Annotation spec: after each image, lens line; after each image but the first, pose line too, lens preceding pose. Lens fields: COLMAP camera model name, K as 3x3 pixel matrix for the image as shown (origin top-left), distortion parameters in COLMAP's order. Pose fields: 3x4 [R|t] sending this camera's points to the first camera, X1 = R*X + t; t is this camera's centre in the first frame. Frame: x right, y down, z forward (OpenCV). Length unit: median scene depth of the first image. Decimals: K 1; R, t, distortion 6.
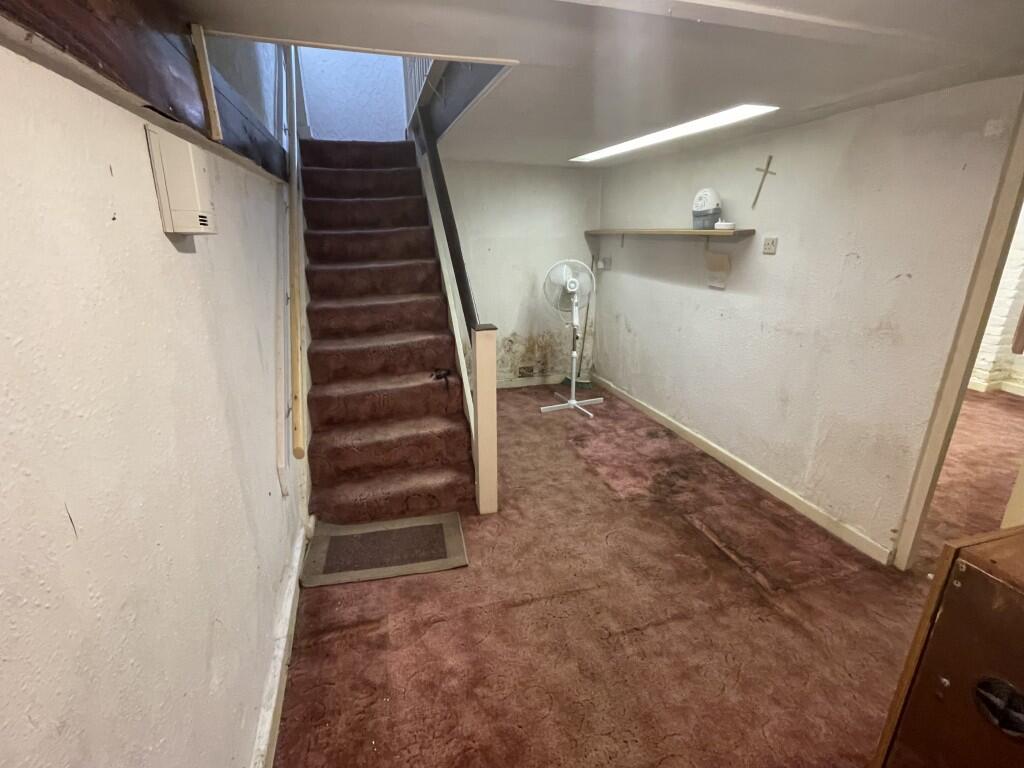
lens RADIAL K [[480.0, 0, 510.9], [0, 480.0, 380.8], [0, 0, 1]] dist [-0.001011, -0.000126]
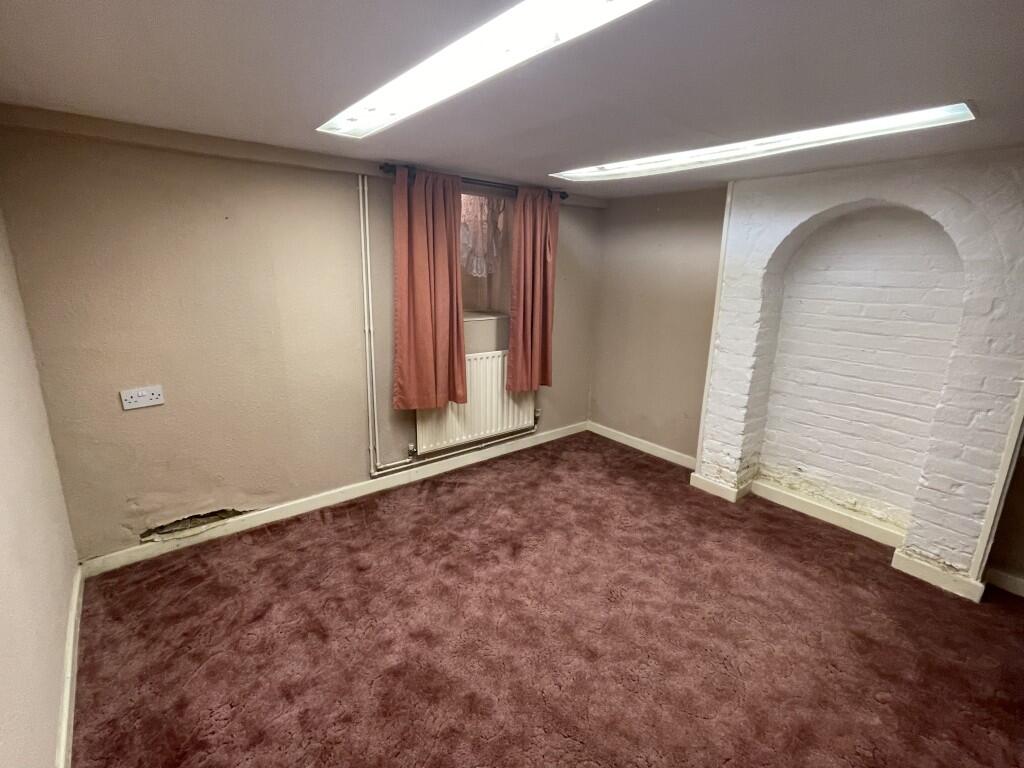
lens RADIAL K [[480.0, 0, 512.2], [0, 480.0, 384.2], [0, 0, 1]] dist [-0.001011, -0.000126]
pose [[0.927699, -0.072637, 0.366194, 0.455524], [0.092396, 0.995046, -0.036699, -0.151514], [-0.361714, 0.067880, 0.929815, 0.467561]]
